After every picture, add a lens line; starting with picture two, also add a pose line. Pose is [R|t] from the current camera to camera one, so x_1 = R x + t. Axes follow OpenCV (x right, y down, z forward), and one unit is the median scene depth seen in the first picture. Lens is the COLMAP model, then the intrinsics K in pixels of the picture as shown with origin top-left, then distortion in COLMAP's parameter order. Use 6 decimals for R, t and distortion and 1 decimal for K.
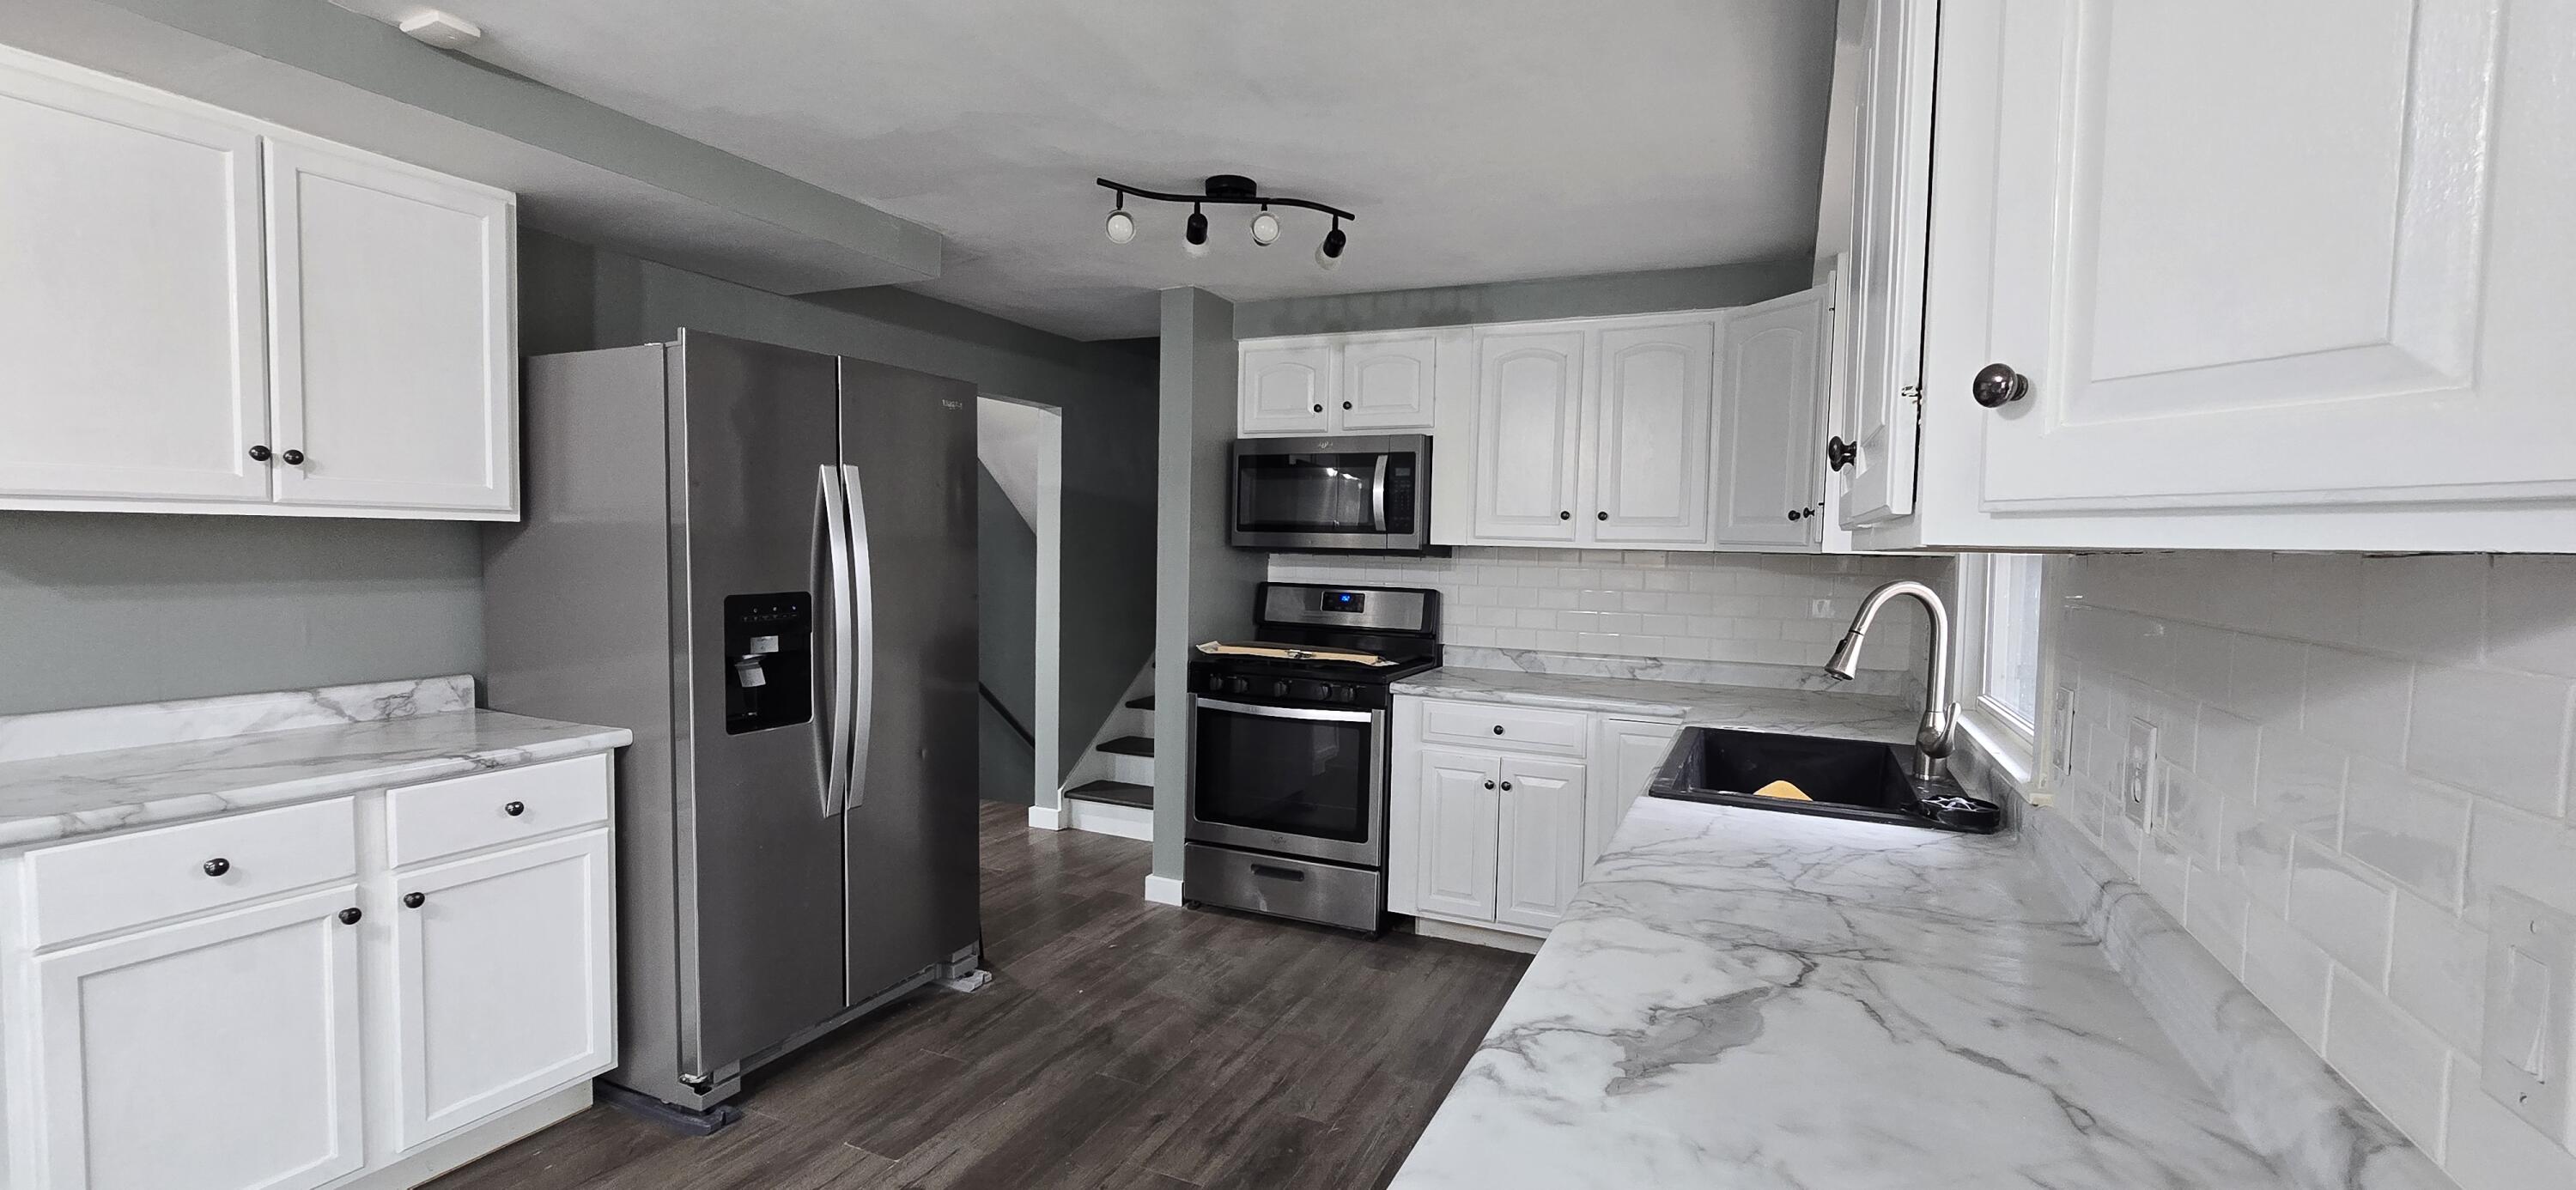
lens RADIAL K [[1058.8, 0, 1302.6], [0, 1058.8, 594.9], [0, 0, 1]] dist [-0.004308, 0.000439]
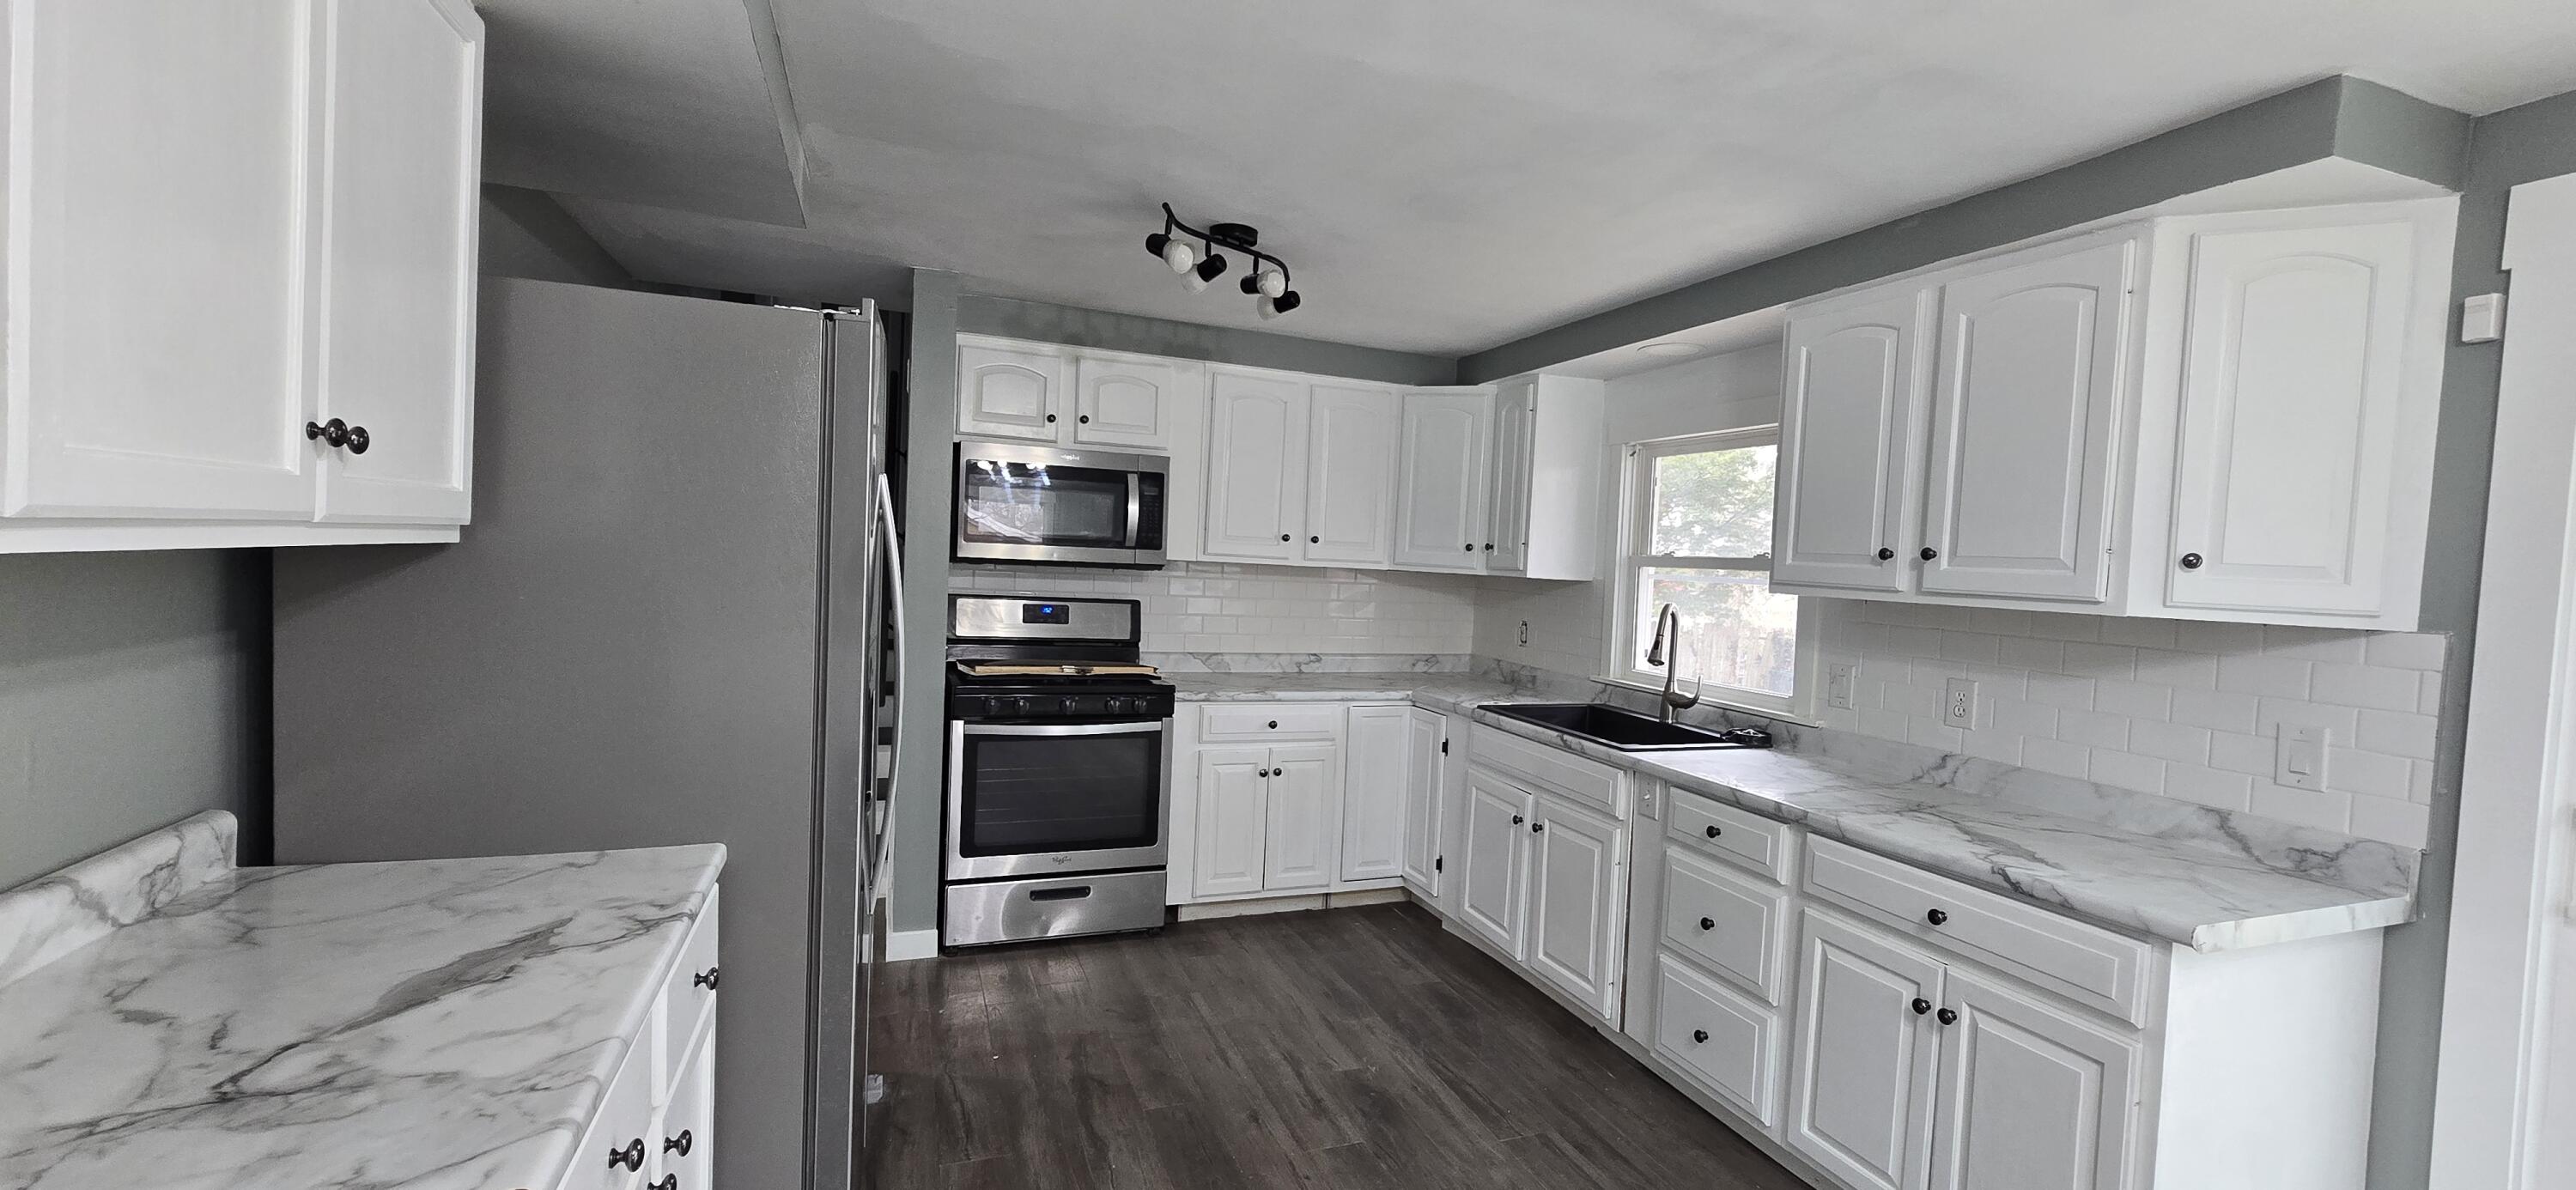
lens RADIAL K [[1058.8, 0, 1337.4], [0, 1058.8, 596.8], [0, 0, 1]] dist [-0.004308, 0.000439]
pose [[0.692612, -0.017335, 0.721102, -0.574998], [0.004131, 0.999790, 0.020067, -0.033543], [-0.721298, -0.010920, 0.692539, 0.143769]]
